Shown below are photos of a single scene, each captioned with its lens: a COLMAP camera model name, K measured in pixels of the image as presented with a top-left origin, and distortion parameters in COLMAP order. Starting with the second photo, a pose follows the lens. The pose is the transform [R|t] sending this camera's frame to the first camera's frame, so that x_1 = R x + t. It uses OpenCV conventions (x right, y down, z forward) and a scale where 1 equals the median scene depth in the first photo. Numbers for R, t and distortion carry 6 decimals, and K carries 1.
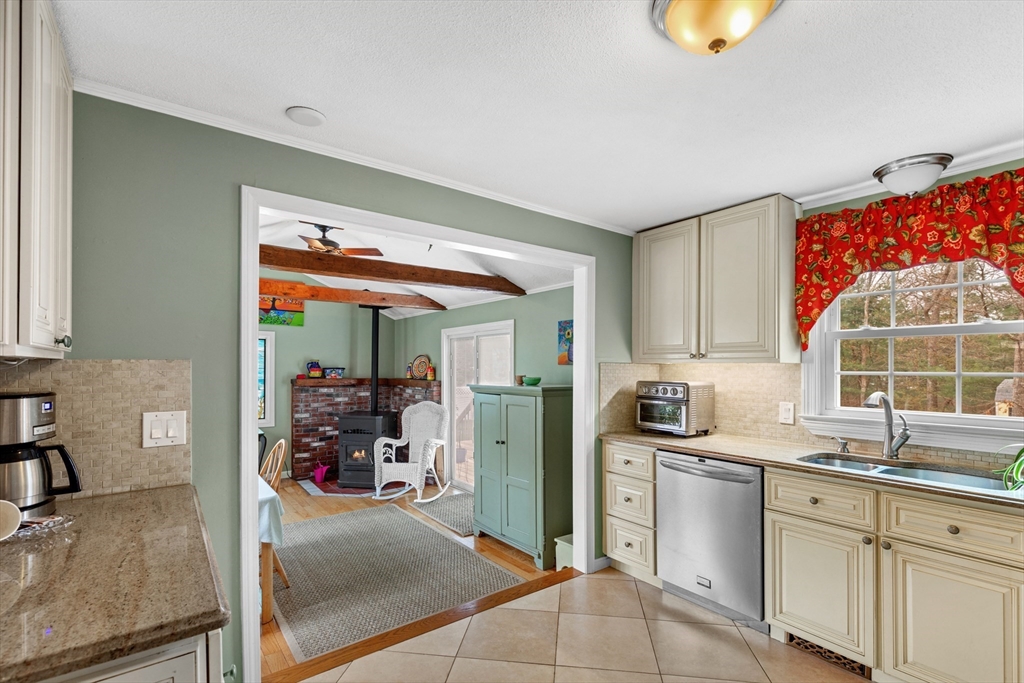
lens RADIAL K [[466.4, 0, 516.6], [0, 466.4, 363.9], [0, 0, 1]] dist [0.004313, 0.001129]
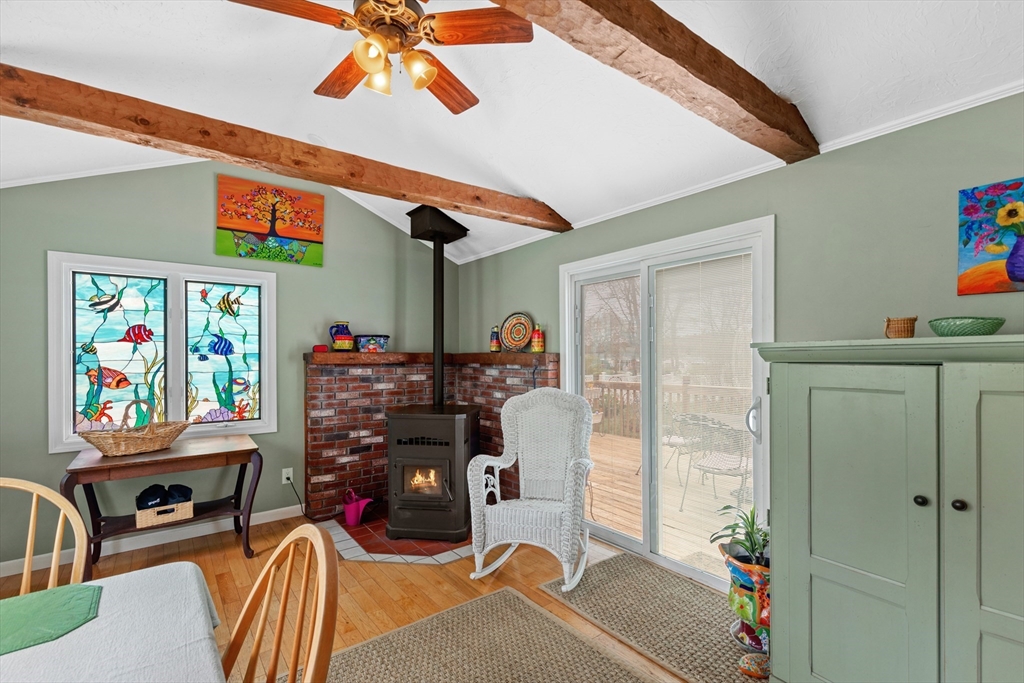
lens RADIAL K [[457.8, 0, 513.1], [0, 457.8, 356.2], [0, 0, 1]] dist [0.014527, 0.000179]
pose [[0.999979, -0.006464, 0.000576, -0.213256], [0.006460, 0.999958, 0.006450, 0.034688], [-0.000617, -0.006447, 0.999979, 0.407353]]
